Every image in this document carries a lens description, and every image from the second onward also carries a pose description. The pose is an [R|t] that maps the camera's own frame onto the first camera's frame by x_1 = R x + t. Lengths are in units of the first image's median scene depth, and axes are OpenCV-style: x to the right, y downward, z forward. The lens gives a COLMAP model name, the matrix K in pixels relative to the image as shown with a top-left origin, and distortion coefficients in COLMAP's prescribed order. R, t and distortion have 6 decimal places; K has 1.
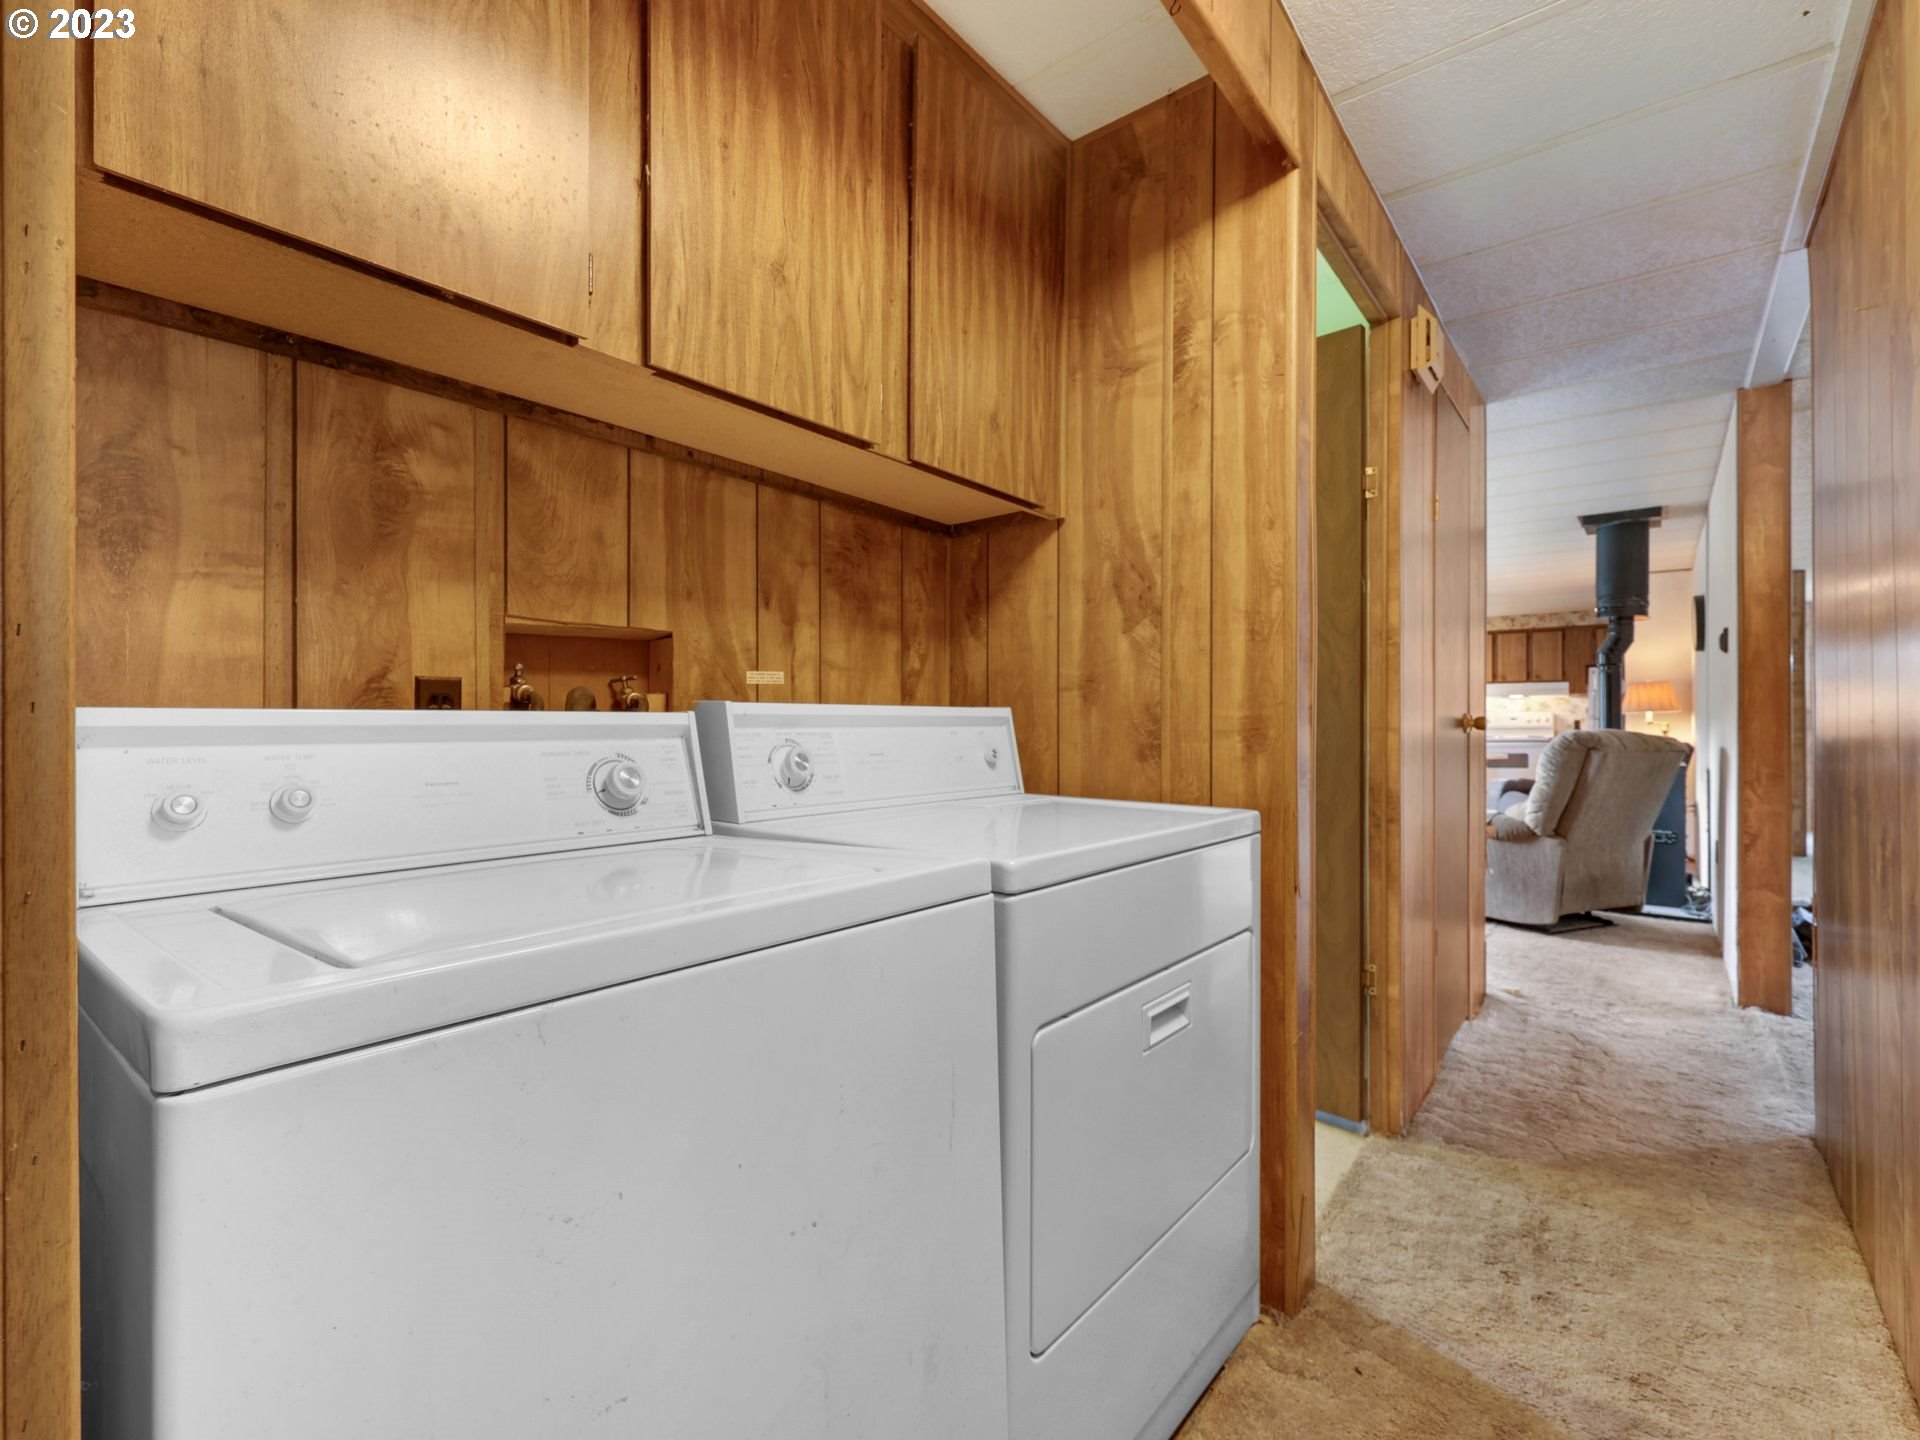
lens RADIAL K [[878.4, 0, 952.3], [0, 878.4, 719.0], [0, 0, 1]] dist [-0.002439, 0.000250]
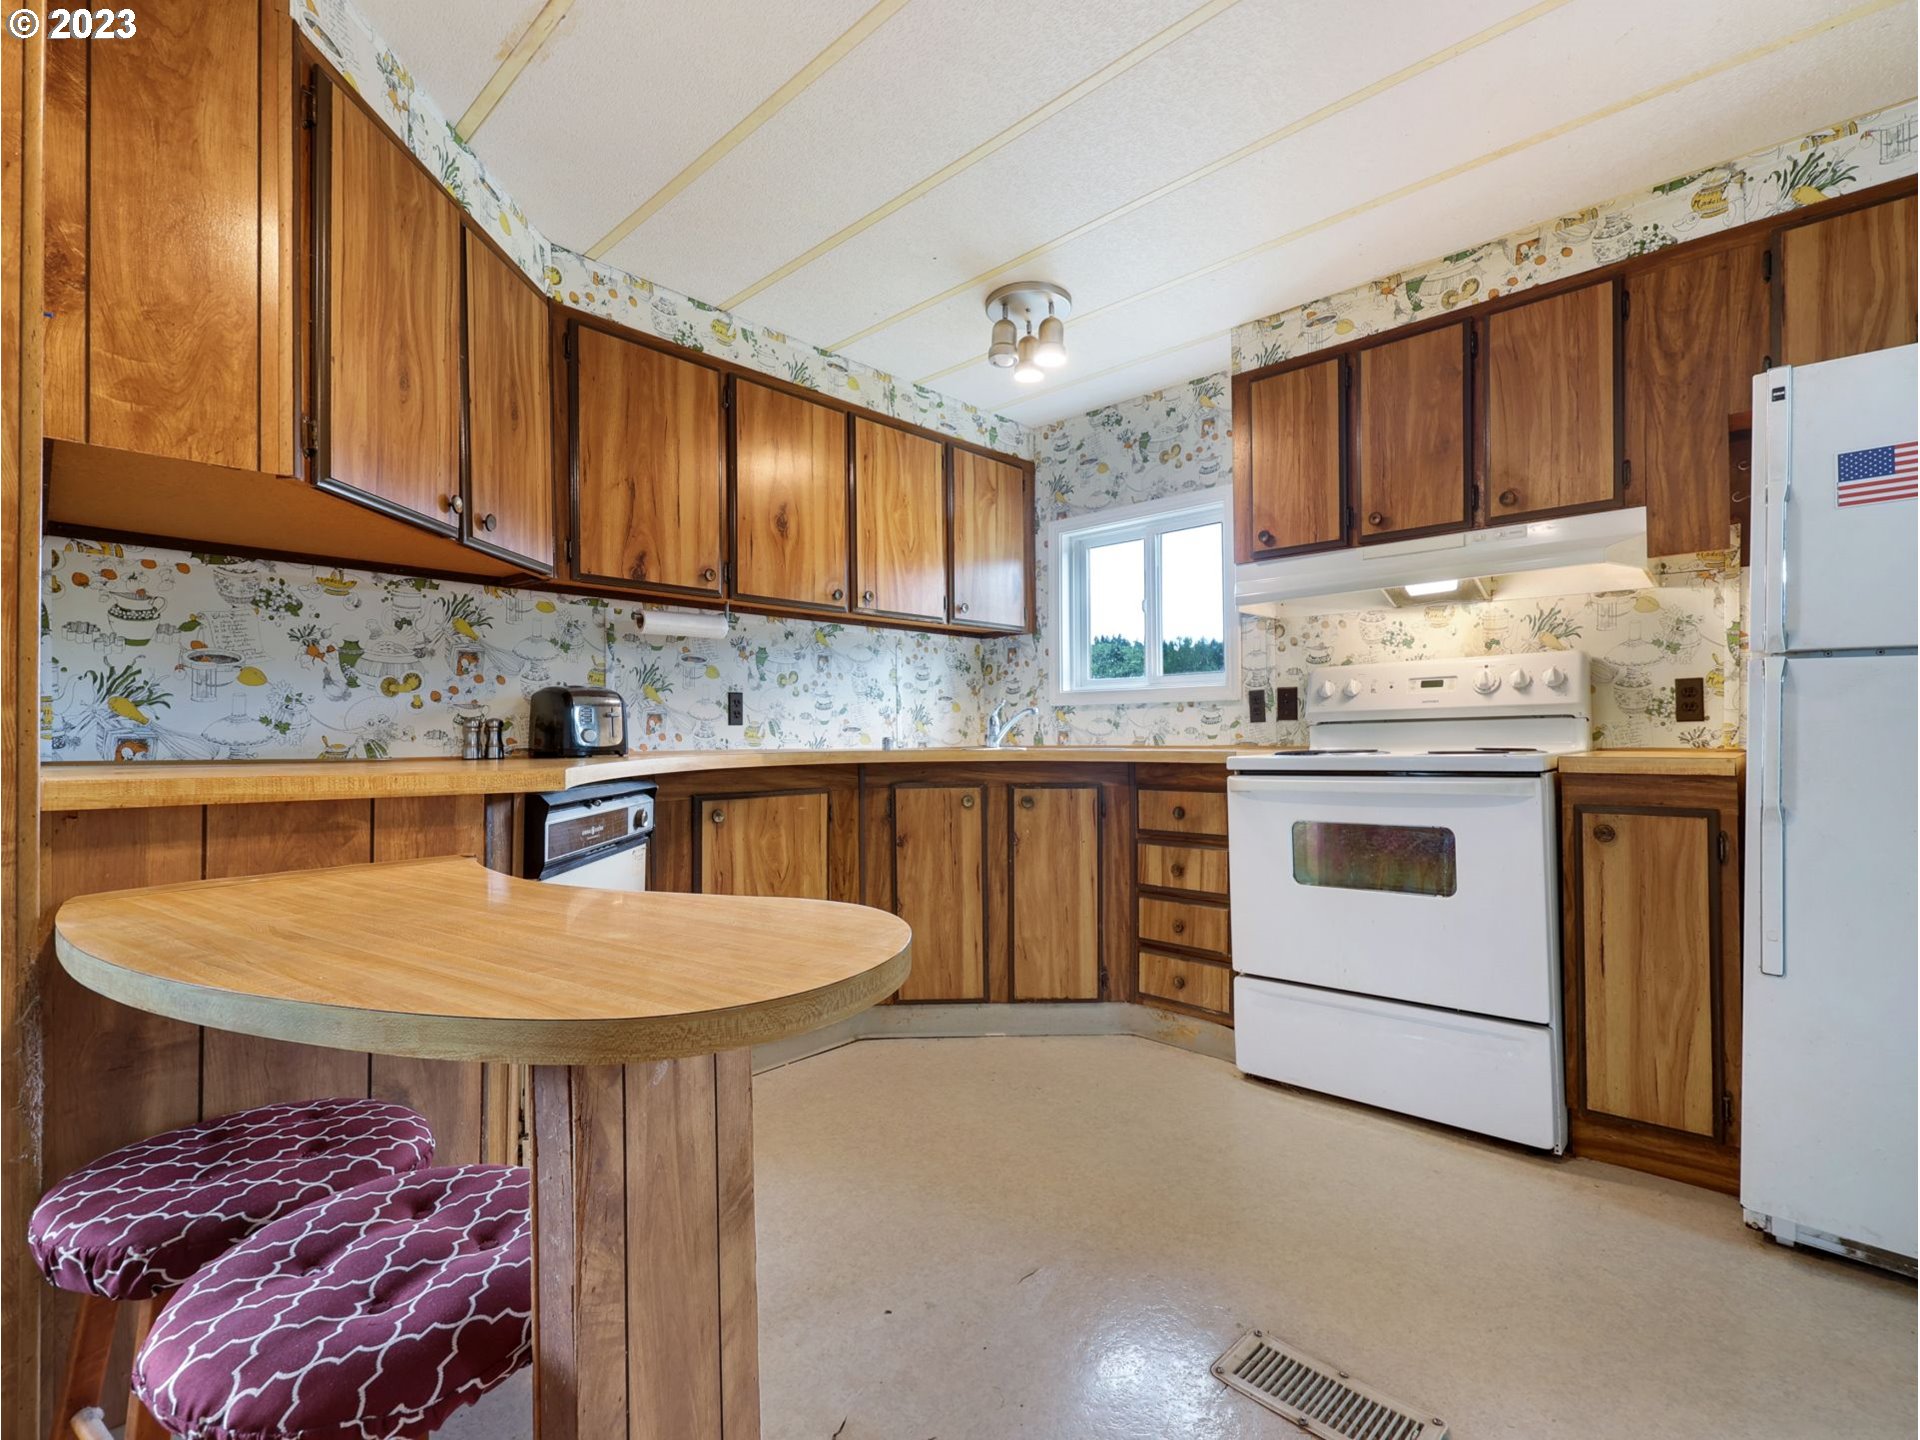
lens RADIAL K [[878.4, 0, 967.1], [0, 878.4, 726.2], [0, 0, 1]] dist [-0.002439, 0.000250]
pose [[0.997478, -0.006950, -0.070635, 0.534704], [0.006958, 0.999976, -0.000125, 0.012379], [0.070634, -0.000367, 0.997502, 0.750259]]
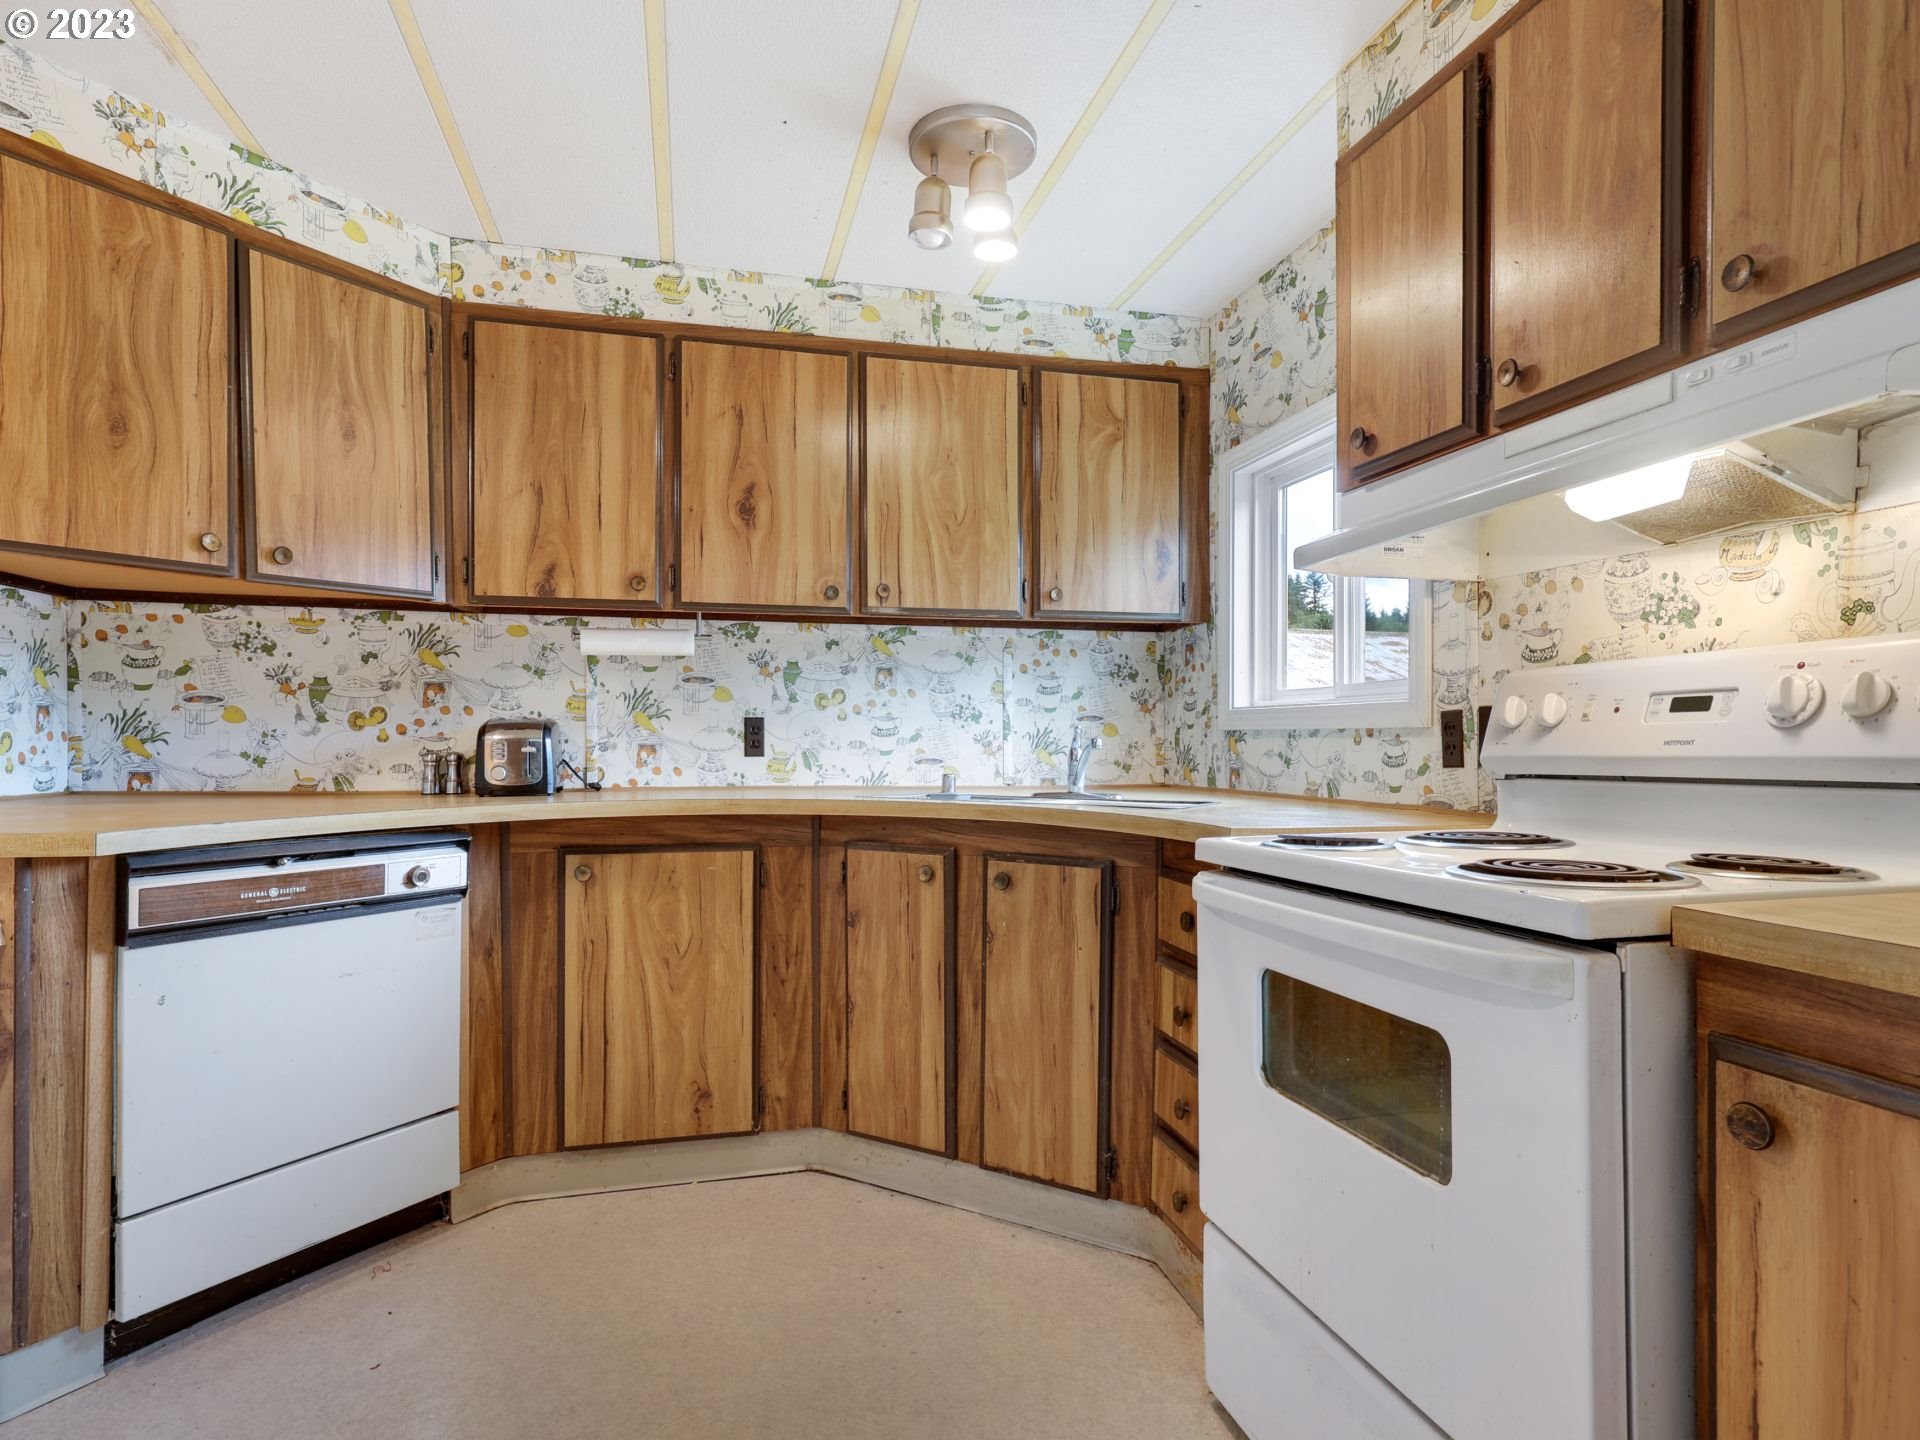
lens RADIAL K [[1024.2, 0, 960.1], [0, 1024.2, 745.6], [0, 0, 1]] dist [-0.002822, 0.001123]
pose [[0.804804, 0.006067, -0.593510, 0.660673], [0.002812, 0.999898, 0.014034, 0.003946], [0.593534, -0.012964, 0.804704, 0.848556]]
